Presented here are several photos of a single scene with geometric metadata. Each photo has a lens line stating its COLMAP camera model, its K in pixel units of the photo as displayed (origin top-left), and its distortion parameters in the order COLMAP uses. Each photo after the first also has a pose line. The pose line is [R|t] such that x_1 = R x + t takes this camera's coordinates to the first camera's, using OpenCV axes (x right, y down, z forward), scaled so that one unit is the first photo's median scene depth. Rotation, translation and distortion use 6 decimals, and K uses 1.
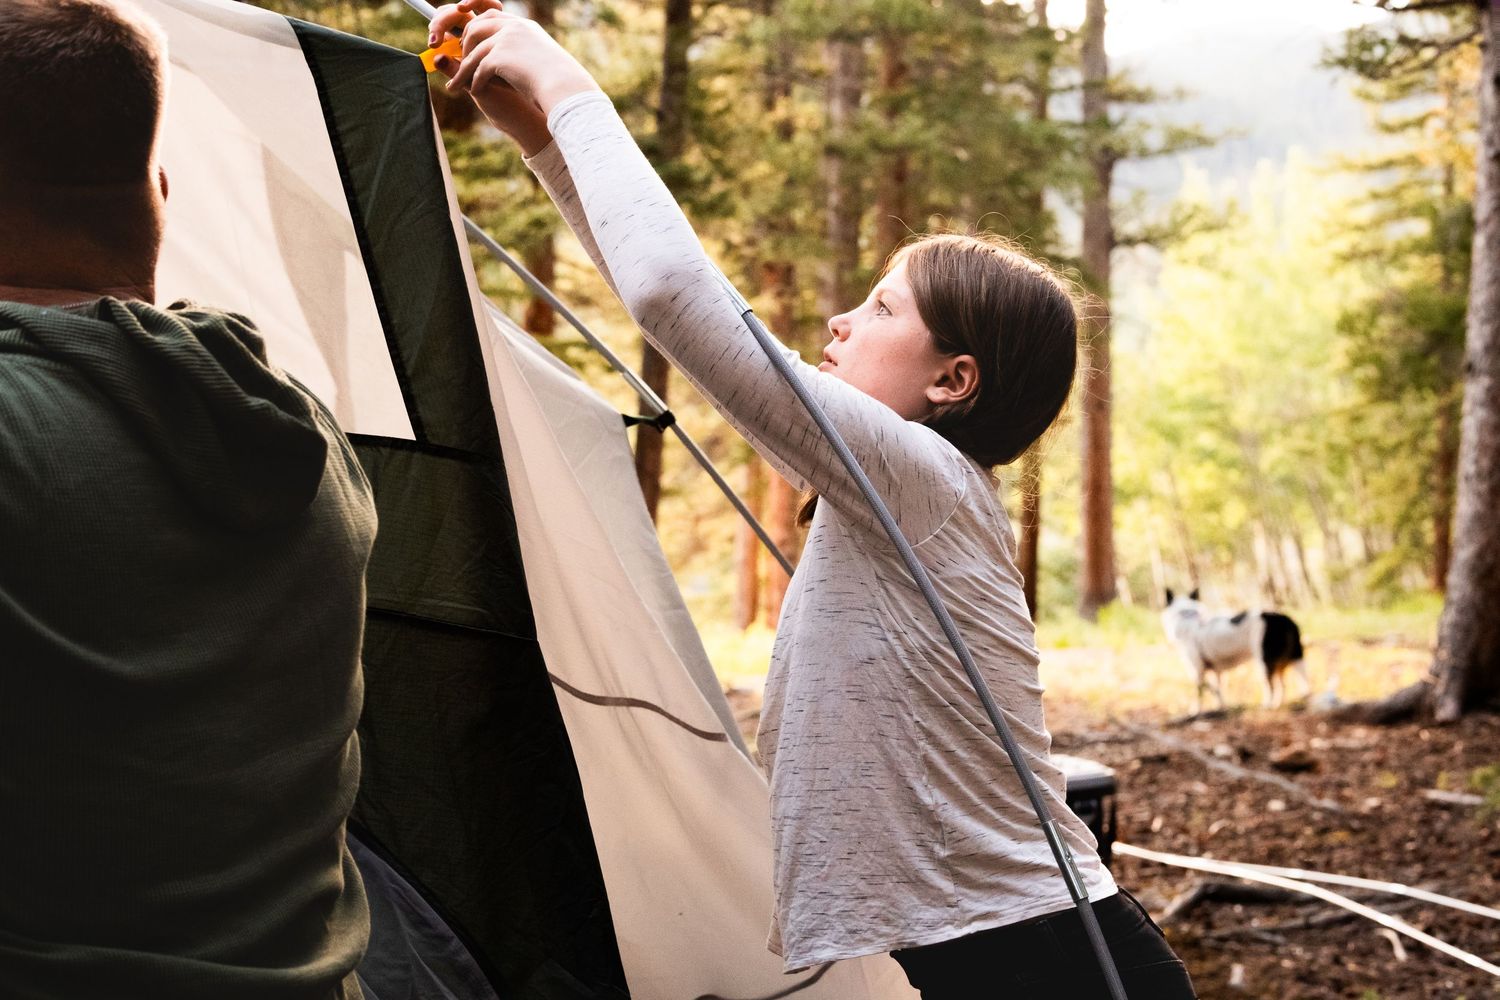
lens RADIAL K [[3415.7, 0, 750.0], [0, 3415.7, 500.0], [0, 0, 1]] dist [-0.218823, 0.309539]
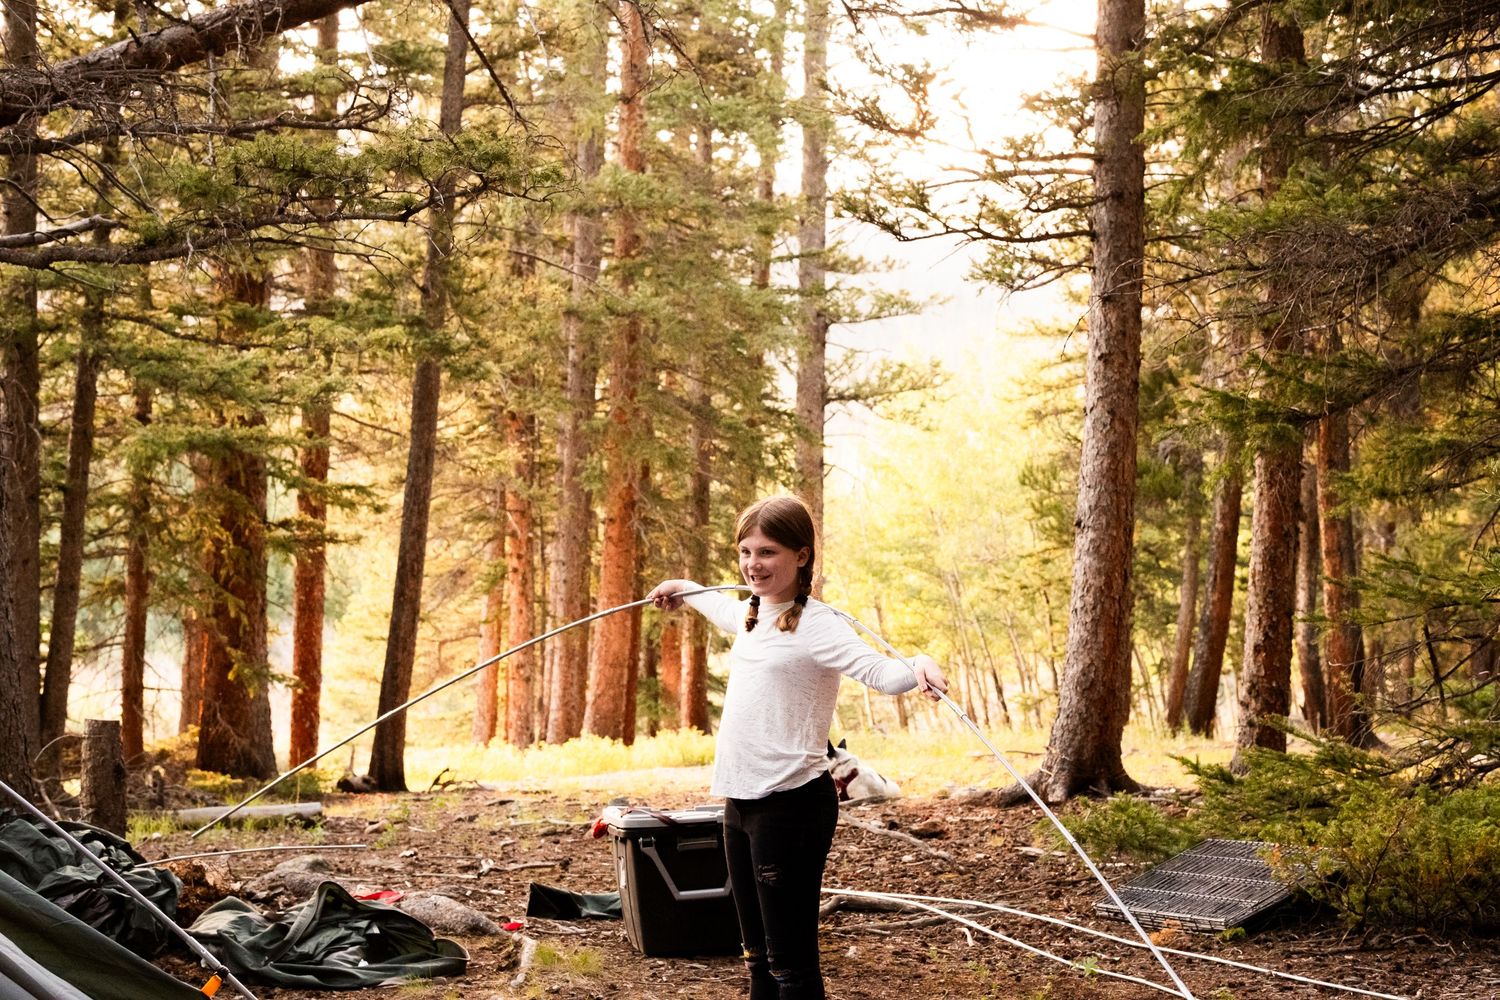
lens RADIAL K [[3415.7, 0, 750.0], [0, 3415.7, 500.0], [0, 0, 1]] dist [-0.218823, 0.309539]
pose [[0.996770, 0.018542, 0.078146, -0.003996], [-0.015435, 0.999074, -0.040173, 0.002313], [-0.078818, 0.038837, 0.996132, -0.118447]]
